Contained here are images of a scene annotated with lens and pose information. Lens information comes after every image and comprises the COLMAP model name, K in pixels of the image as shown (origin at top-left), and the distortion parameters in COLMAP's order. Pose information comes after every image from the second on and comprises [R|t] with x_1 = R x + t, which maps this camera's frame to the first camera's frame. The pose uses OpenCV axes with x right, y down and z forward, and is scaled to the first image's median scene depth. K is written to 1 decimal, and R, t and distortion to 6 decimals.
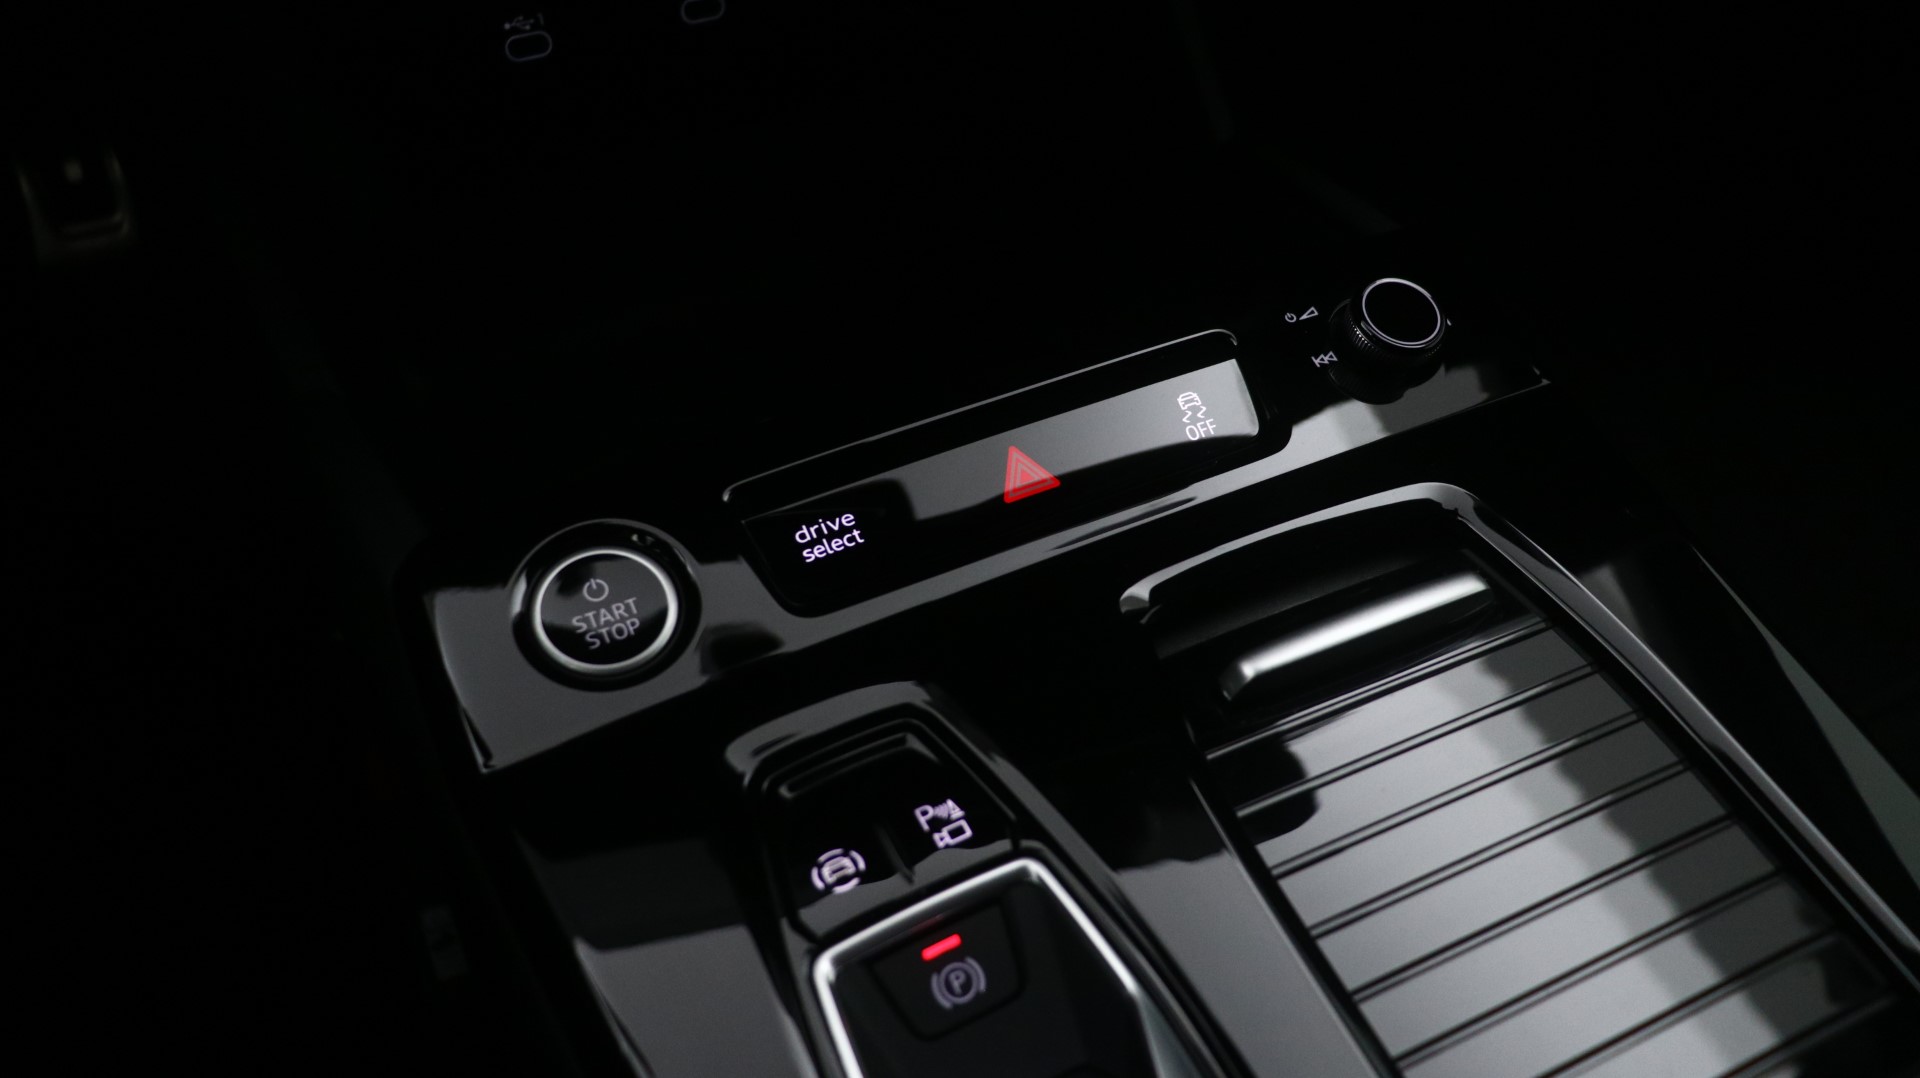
lens RADIAL K [[1701.7, 0, 930.3], [0, 1701.7, 501.8], [0, 0, 1]] dist [-0.010292, -0.003047]
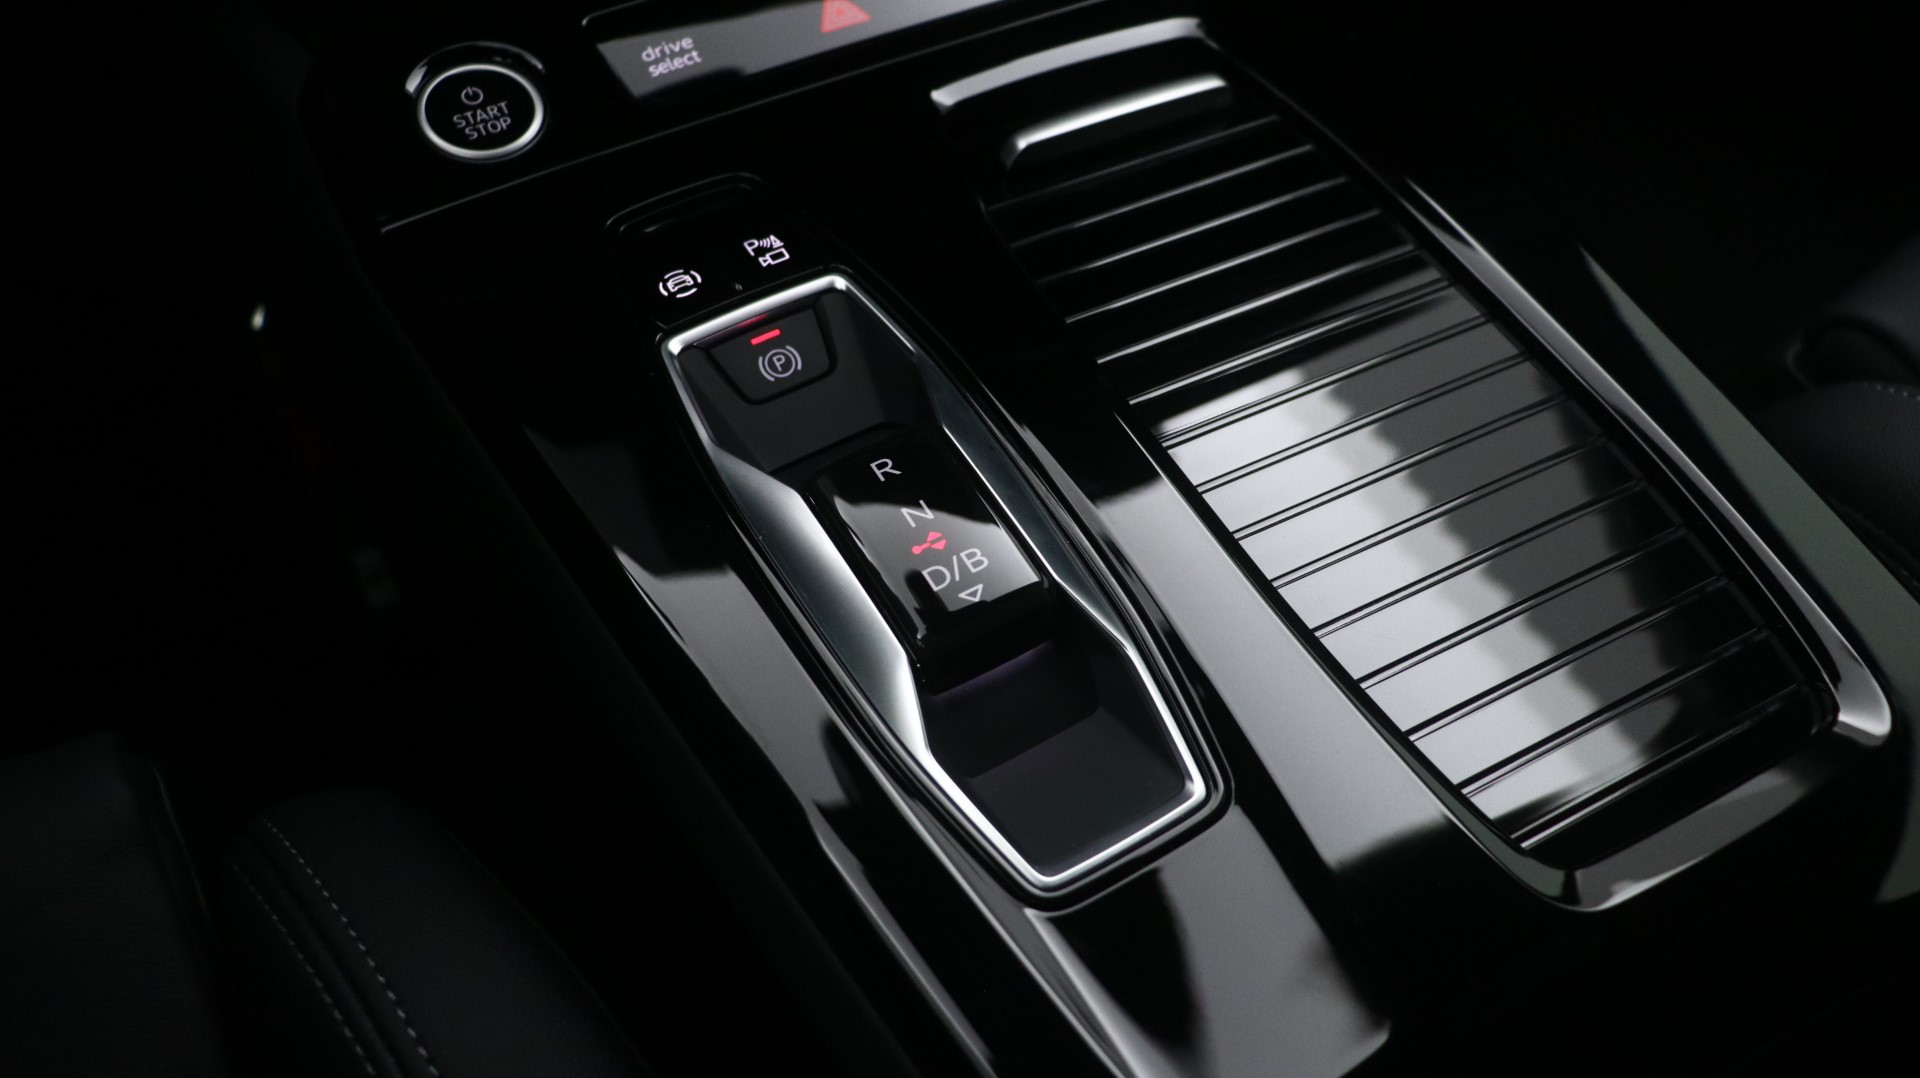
lens RADIAL K [[1717.2, 0, 960.0], [0, 1717.2, 539.0], [0, 0, 1]] dist [0.004106, 0.005237]
pose [[0.997993, -0.041353, 0.047968, 0.072874], [0.037458, 0.996137, 0.079420, 0.280230], [-0.051067, -0.077464, 0.995686, -0.234863]]
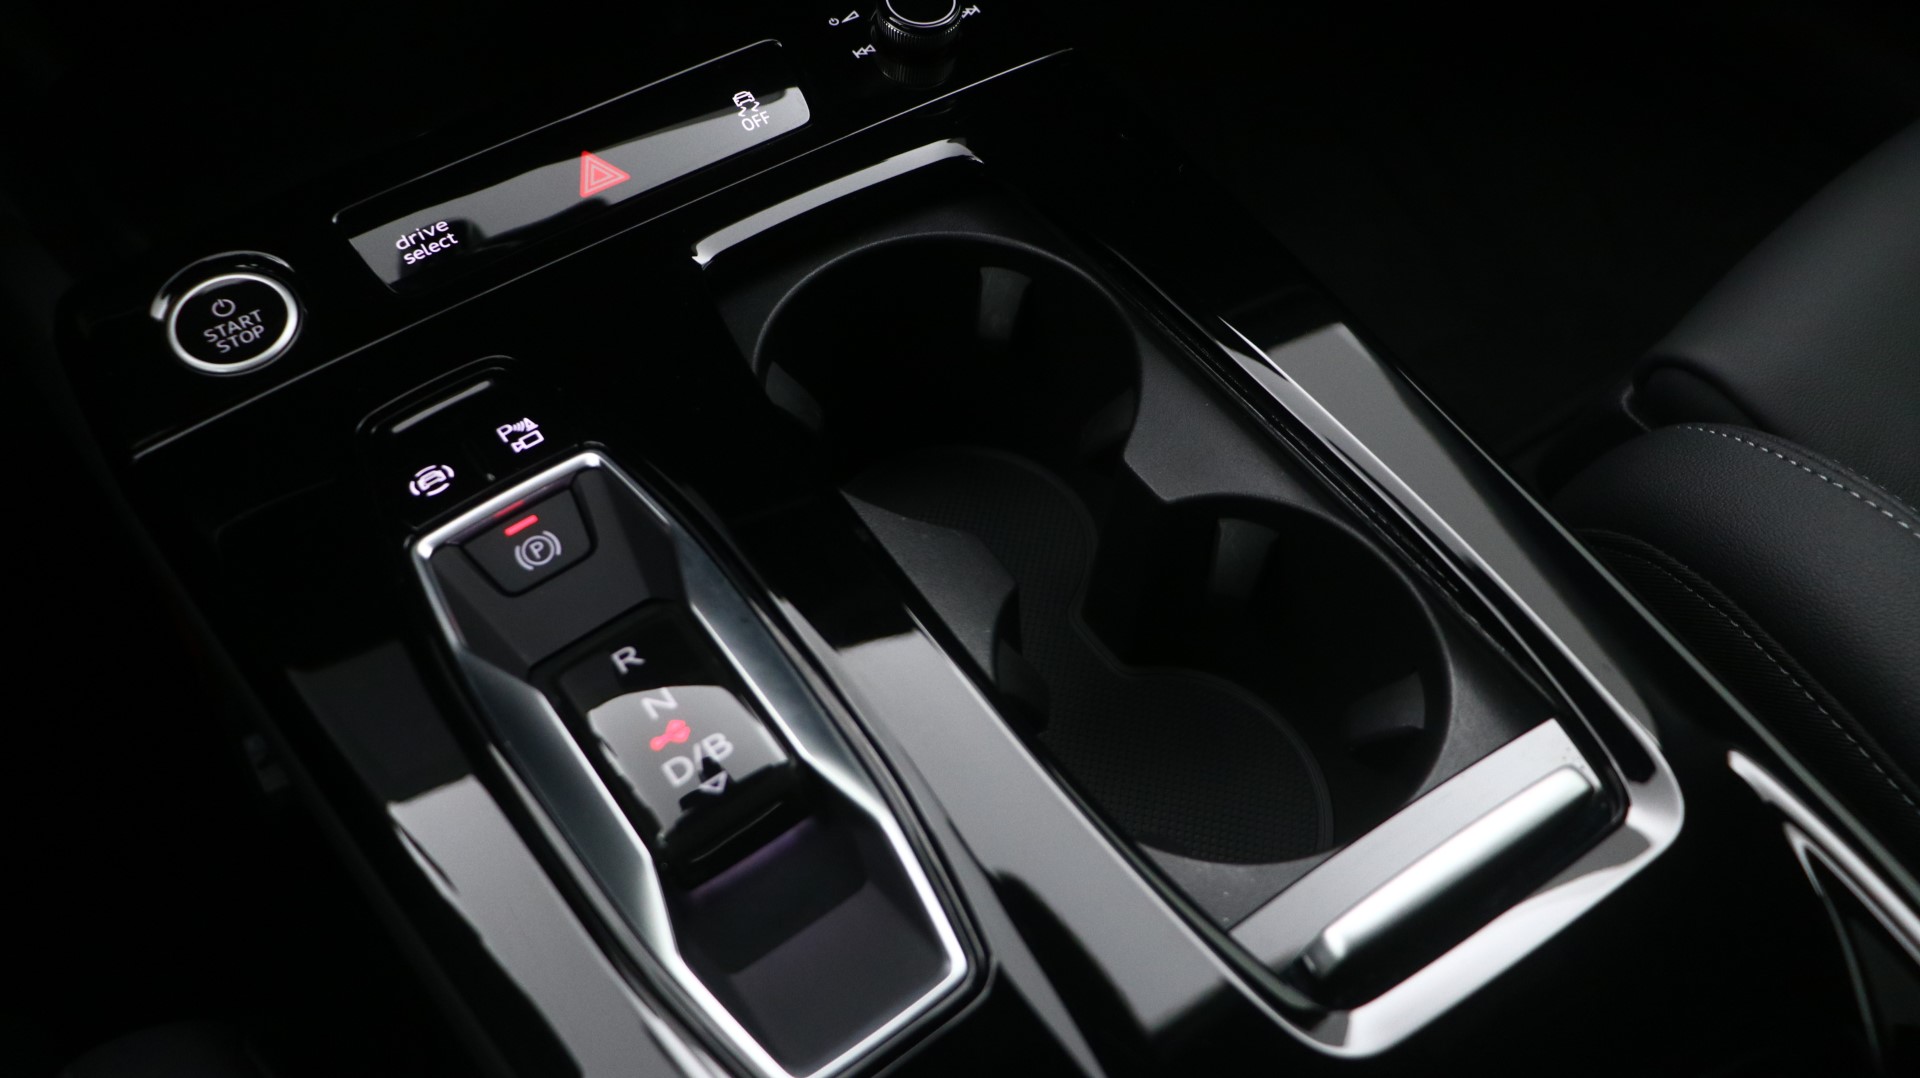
lens RADIAL K [[1717.2, 0, 960.0], [0, 1717.2, 539.0], [0, 0, 1]] dist [0.004106, 0.005237]
pose [[0.987846, -0.152123, 0.031927, 0.245334], [0.150539, 0.987475, 0.047229, 0.232387], [-0.038712, -0.041849, 0.998374, -0.210914]]
